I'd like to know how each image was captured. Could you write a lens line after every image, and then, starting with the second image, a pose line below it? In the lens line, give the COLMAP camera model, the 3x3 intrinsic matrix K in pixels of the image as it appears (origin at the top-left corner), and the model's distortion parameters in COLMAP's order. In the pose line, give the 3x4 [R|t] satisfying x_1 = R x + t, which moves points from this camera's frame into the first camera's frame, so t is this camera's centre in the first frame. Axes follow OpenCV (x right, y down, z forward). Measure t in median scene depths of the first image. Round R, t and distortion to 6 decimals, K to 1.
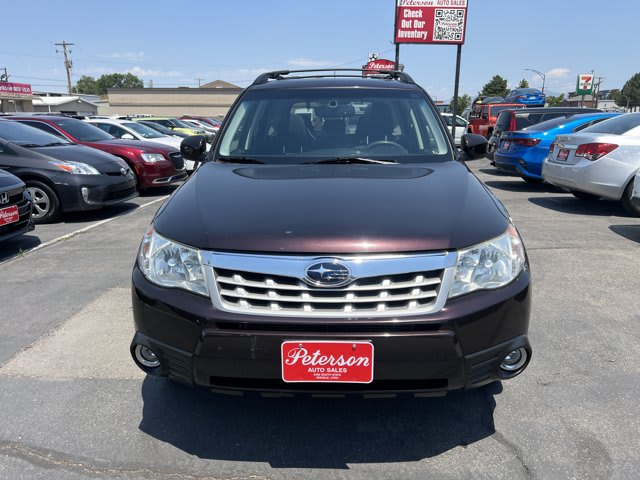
lens RADIAL K [[484.7, 0, 320.0], [0, 484.7, 240.0], [0, 0, 1]] dist [0.012641, 0.002440]
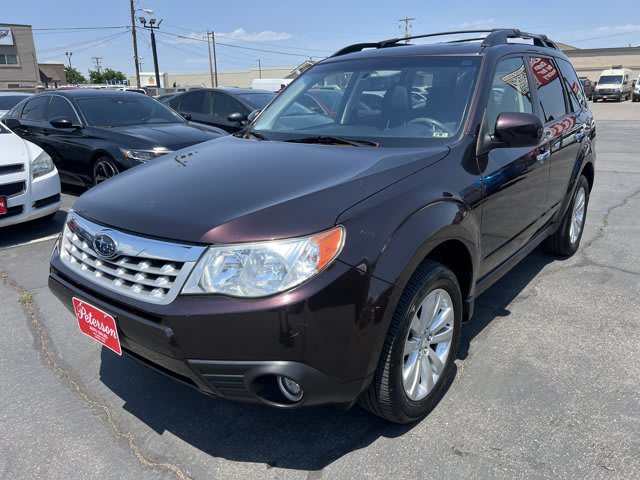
lens RADIAL K [[484.7, 0, 320.0], [0, 484.7, 240.0], [0, 0, 1]] dist [0.012641, 0.002440]
pose [[0.796504, 0.166210, -0.581340, 0.742266], [-0.131406, 0.986079, 0.101888, -0.083469], [0.590182, -0.004762, 0.807256, 0.299024]]
